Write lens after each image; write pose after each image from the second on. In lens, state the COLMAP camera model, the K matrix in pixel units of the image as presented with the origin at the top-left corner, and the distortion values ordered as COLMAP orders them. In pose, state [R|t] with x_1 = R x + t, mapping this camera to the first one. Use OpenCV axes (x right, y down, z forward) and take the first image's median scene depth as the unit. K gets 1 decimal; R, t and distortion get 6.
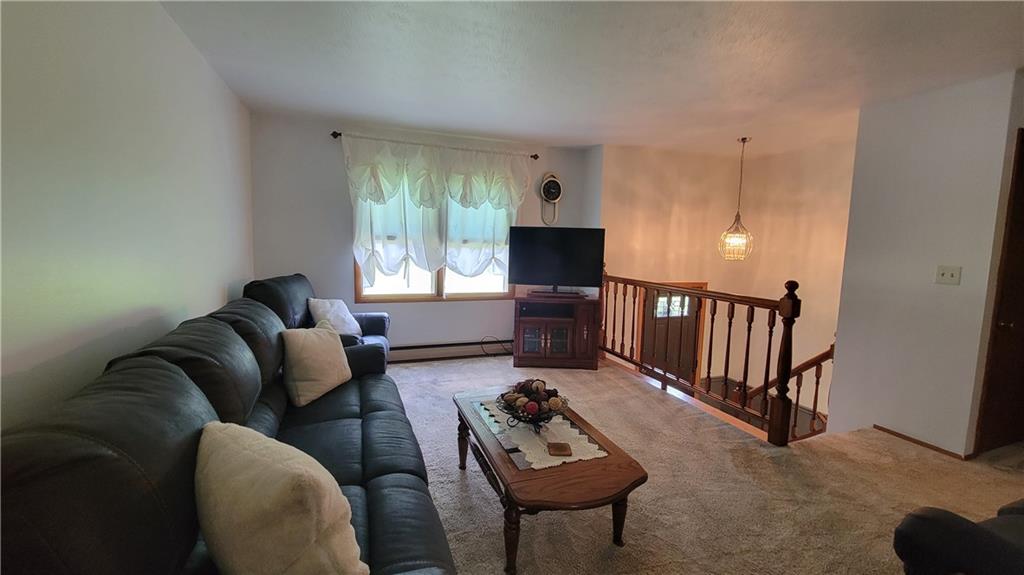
lens RADIAL K [[412.6, 0, 513.3], [0, 412.6, 281.3], [0, 0, 1]] dist [-0.004293, -0.000448]
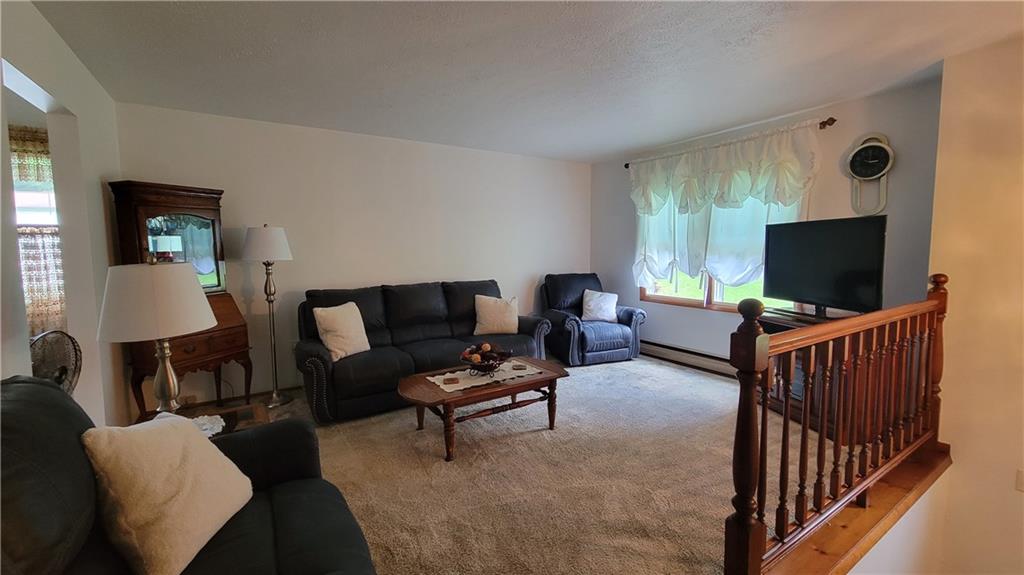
lens RADIAL K [[412.6, 0, 513.3], [0, 412.6, 281.3], [0, 0, 1]] dist [-0.004293, -0.000448]
pose [[0.203115, 0.050180, -0.977868, 0.685333], [-0.085389, 0.995789, 0.033363, -0.009717], [0.975425, 0.076723, 0.206544, 0.375485]]
